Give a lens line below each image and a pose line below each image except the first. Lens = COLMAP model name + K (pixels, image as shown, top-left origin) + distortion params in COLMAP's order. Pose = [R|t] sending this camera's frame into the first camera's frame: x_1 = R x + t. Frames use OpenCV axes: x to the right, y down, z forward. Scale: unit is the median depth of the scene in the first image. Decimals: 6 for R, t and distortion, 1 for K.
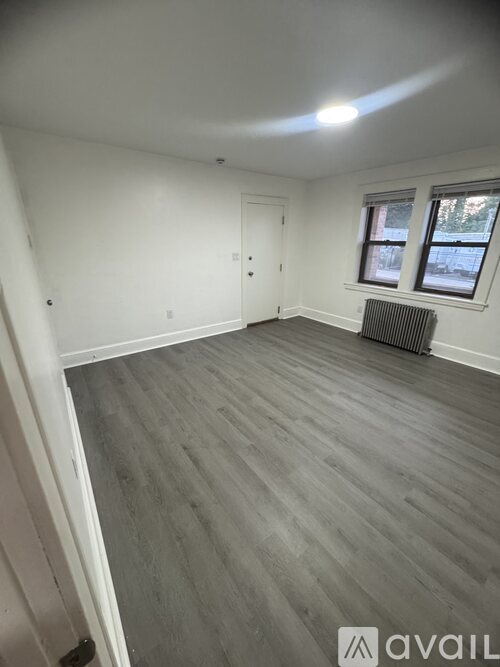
lens RADIAL K [[264.9, 0, 250.0], [0, 264.9, 333.5], [0, 0, 1]] dist [-0.008765, 0.000165]
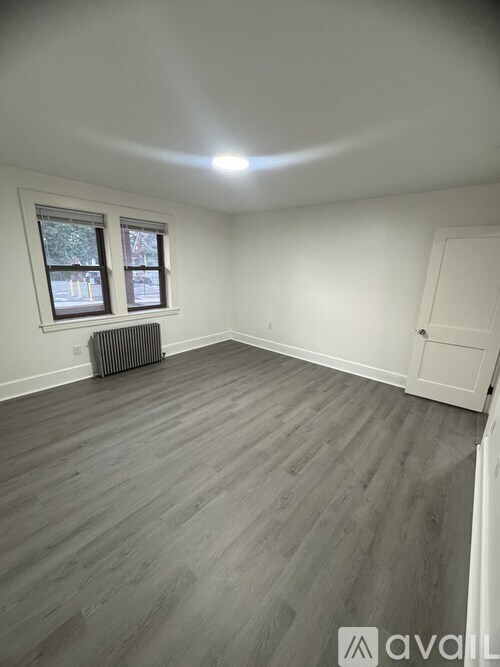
lens RADIAL K [[264.9, 0, 250.0], [0, 264.9, 333.5], [0, 0, 1]] dist [-0.008765, 0.000165]
pose [[-0.206288, -0.261103, 0.943011, -0.642973], [0.301089, 0.900042, 0.315070, -0.353625], [-0.931016, 0.348926, -0.107052, 0.901424]]
